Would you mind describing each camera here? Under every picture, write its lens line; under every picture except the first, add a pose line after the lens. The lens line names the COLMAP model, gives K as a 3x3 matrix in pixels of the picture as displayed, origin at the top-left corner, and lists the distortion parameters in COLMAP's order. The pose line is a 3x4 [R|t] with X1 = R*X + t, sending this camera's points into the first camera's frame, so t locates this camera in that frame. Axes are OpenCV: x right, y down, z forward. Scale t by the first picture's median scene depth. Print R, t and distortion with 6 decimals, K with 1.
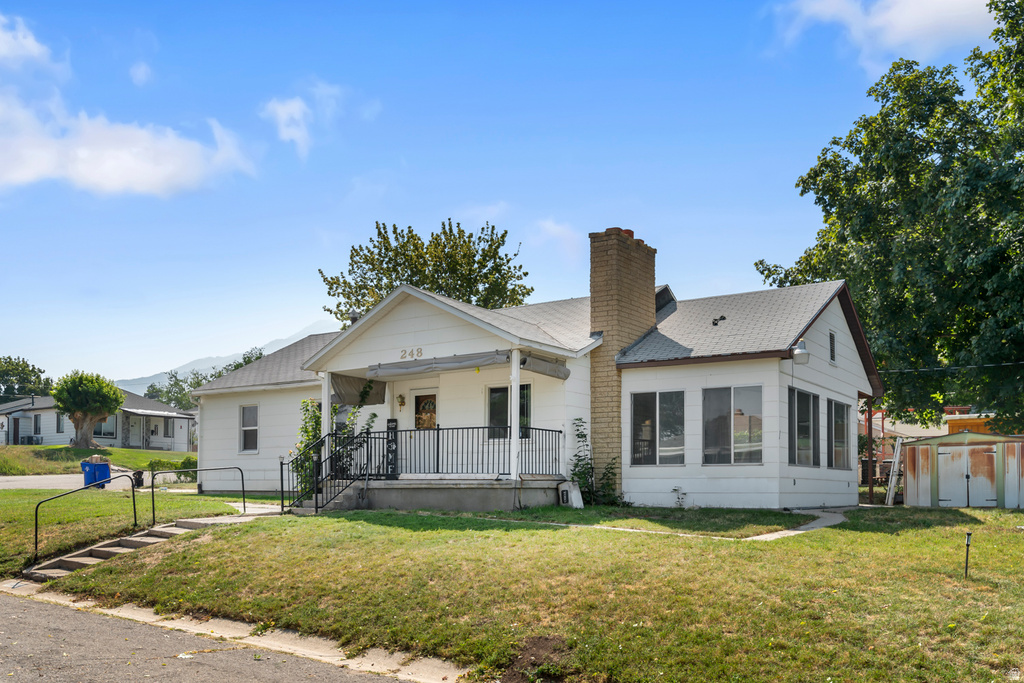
lens RADIAL K [[844.1, 0, 510.0], [0, 844.1, 416.4], [0, 0, 1]] dist [-0.002831, 0.000667]
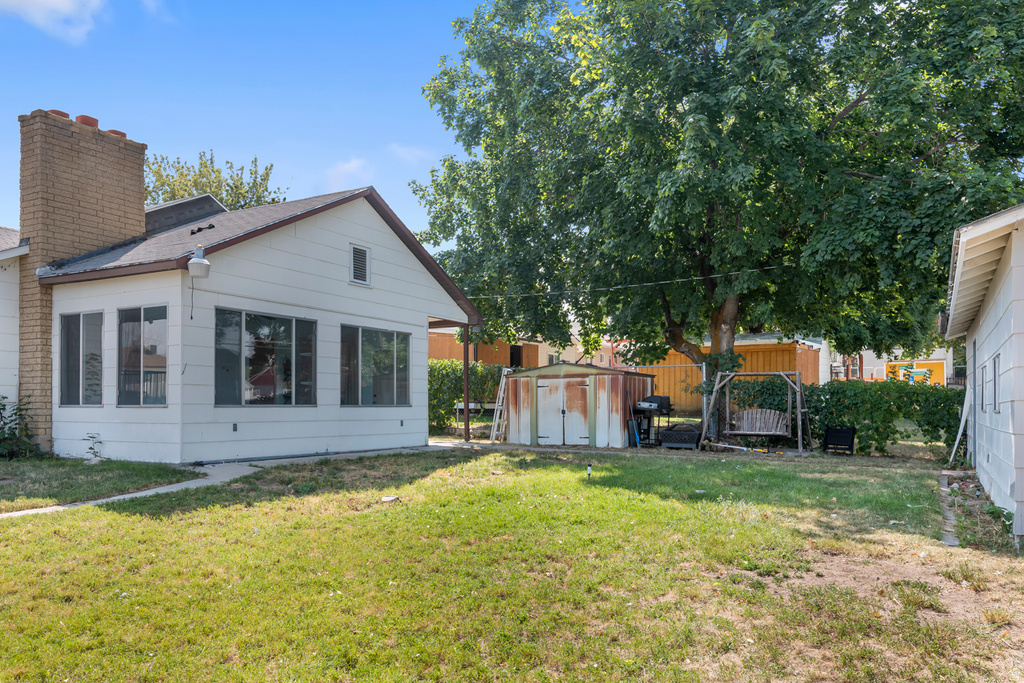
lens RADIAL K [[702.6, 0, 512.0], [0, 702.6, 341.5], [0, 0, 1]] dist [-0.006059, -0.002992]
pose [[0.996070, 0.004440, 0.088454, 0.503229], [-0.003971, 0.999977, -0.005485, -0.000623], [-0.088476, 0.005113, 0.996065, 0.294816]]
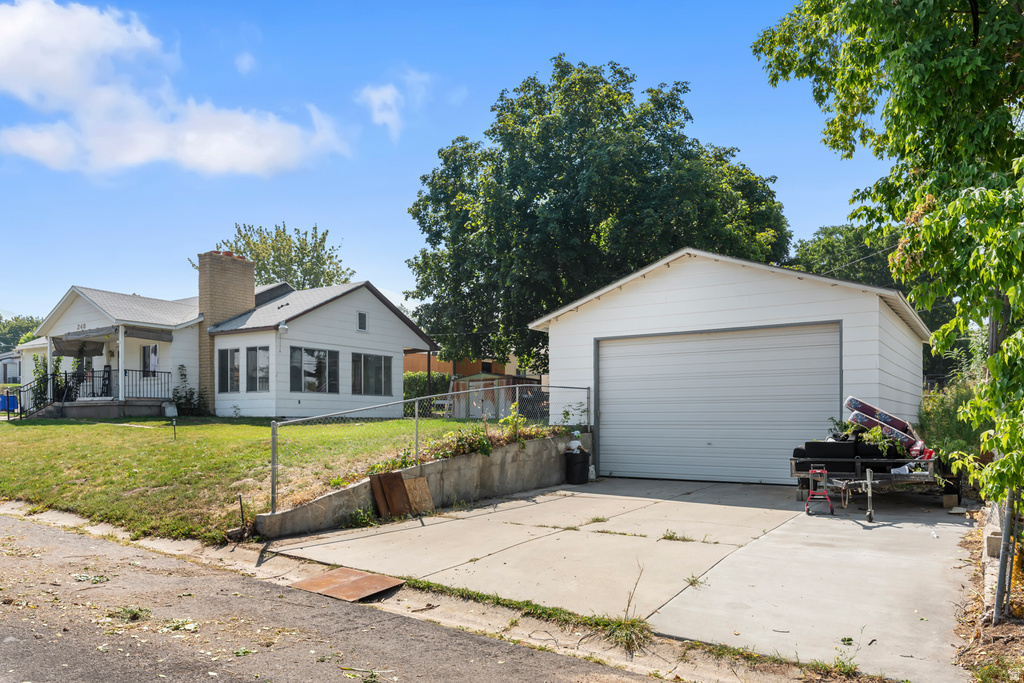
lens RADIAL K [[699.0, 0, 511.4], [0, 699.0, 358.4], [0, 0, 1]] dist [0.000141, 0.000087]
pose [[0.999999, -0.001328, 0.000562, 0.715967], [0.001330, 0.999992, -0.003666, -0.004516], [-0.000557, 0.003667, 0.999993, -0.390563]]
